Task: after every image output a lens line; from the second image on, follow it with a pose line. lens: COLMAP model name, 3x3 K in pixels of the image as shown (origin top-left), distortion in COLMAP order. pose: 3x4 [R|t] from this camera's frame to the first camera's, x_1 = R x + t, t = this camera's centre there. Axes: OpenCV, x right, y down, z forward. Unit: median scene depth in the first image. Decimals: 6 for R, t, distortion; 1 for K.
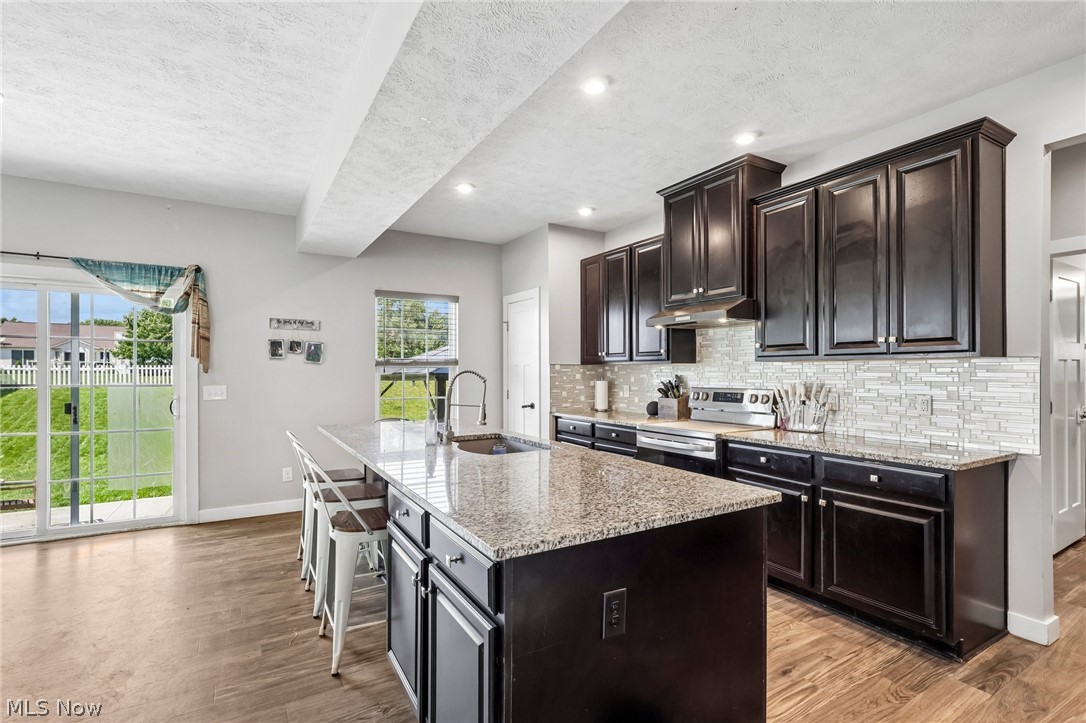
lens RADIAL K [[517.3, 0, 543.0], [0, 517.3, 361.5], [0, 0, 1]] dist [0.000232, 0.000552]
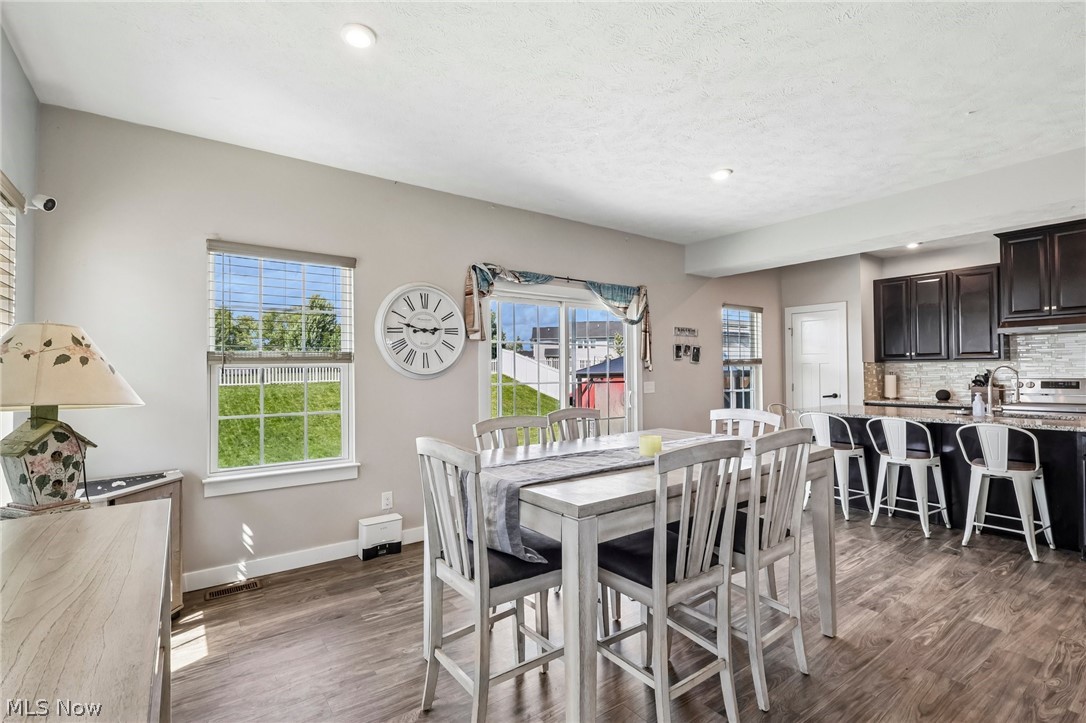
lens RADIAL K [[510.8, 0, 540.7], [0, 510.8, 356.4], [0, 0, 1]] dist [-0.000854, -0.000077]
pose [[0.995287, -0.006941, 0.096721, -1.063110], [0.007732, 0.999940, -0.007807, -0.007086], [-0.096661, 0.008518, 0.995281, -0.206561]]
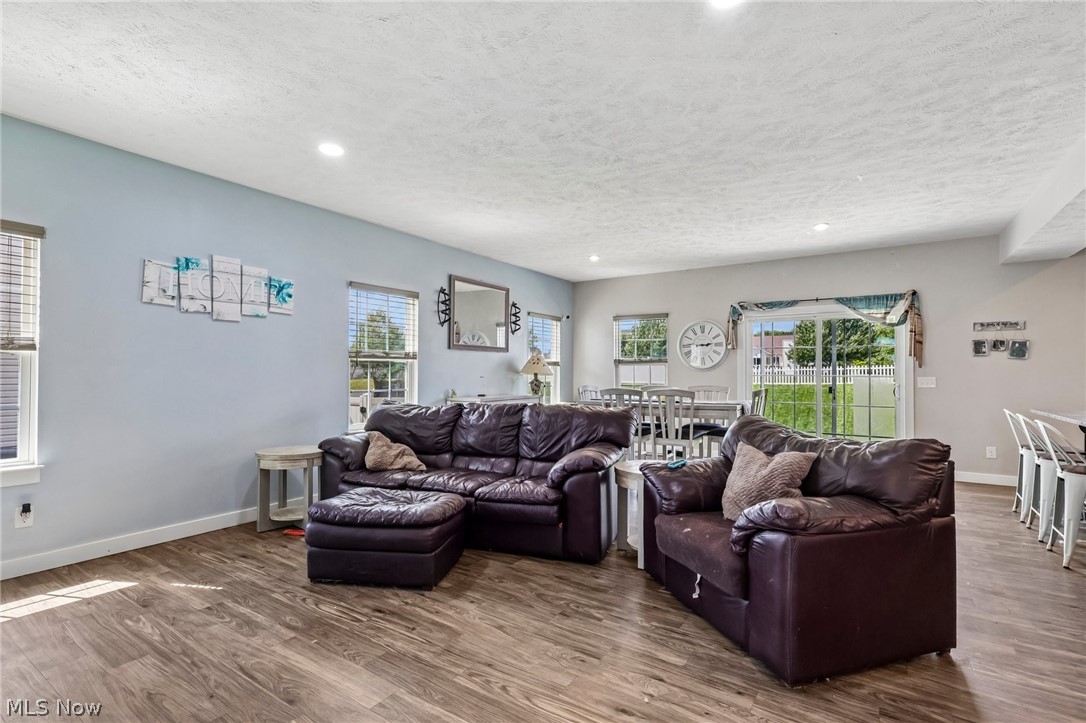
lens RADIAL K [[506.0, 0, 539.4], [0, 506.0, 373.7], [0, 0, 1]] dist [0.000529, 0.000132]
pose [[0.426410, 0.001009, -0.904529, 0.138031], [0.017791, 0.999797, 0.009502, 0.008326], [0.904355, -0.020144, 0.426306, -0.506225]]
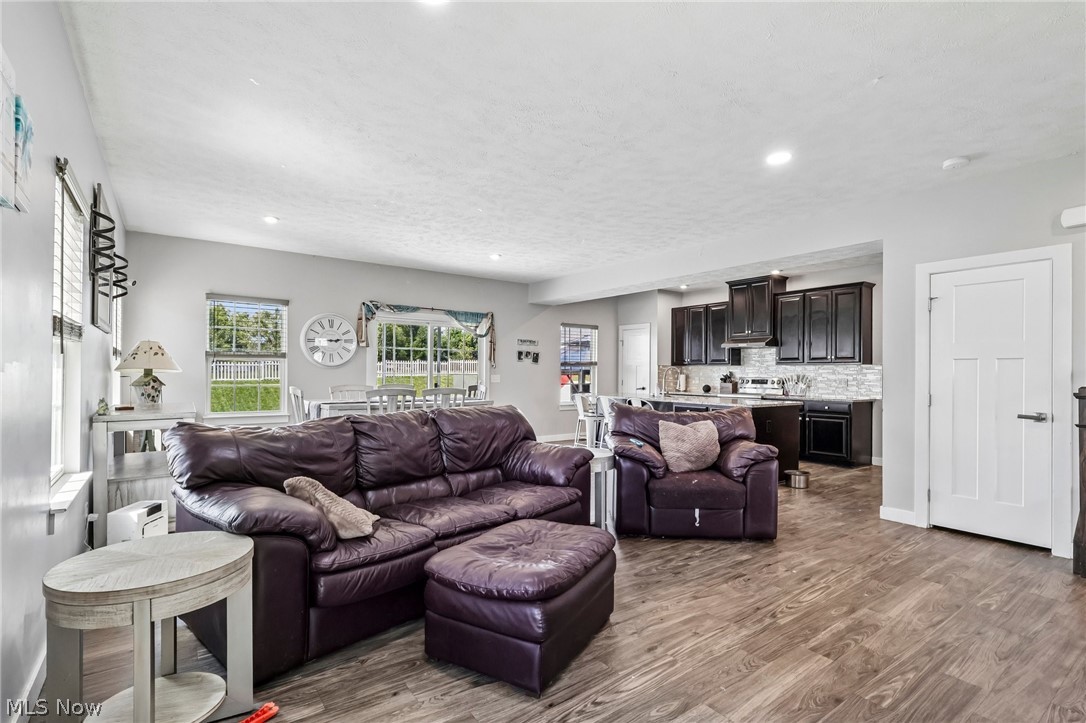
lens RADIAL K [[521.4, 0, 547.3], [0, 521.4, 364.4], [0, 0, 1]] dist [-0.001063, -0.000077]
pose [[0.994941, 0.009649, 0.099994, -0.669676], [-0.010005, 0.999945, 0.003065, 0.000005], [-0.099959, -0.004050, 0.994983, -0.964338]]
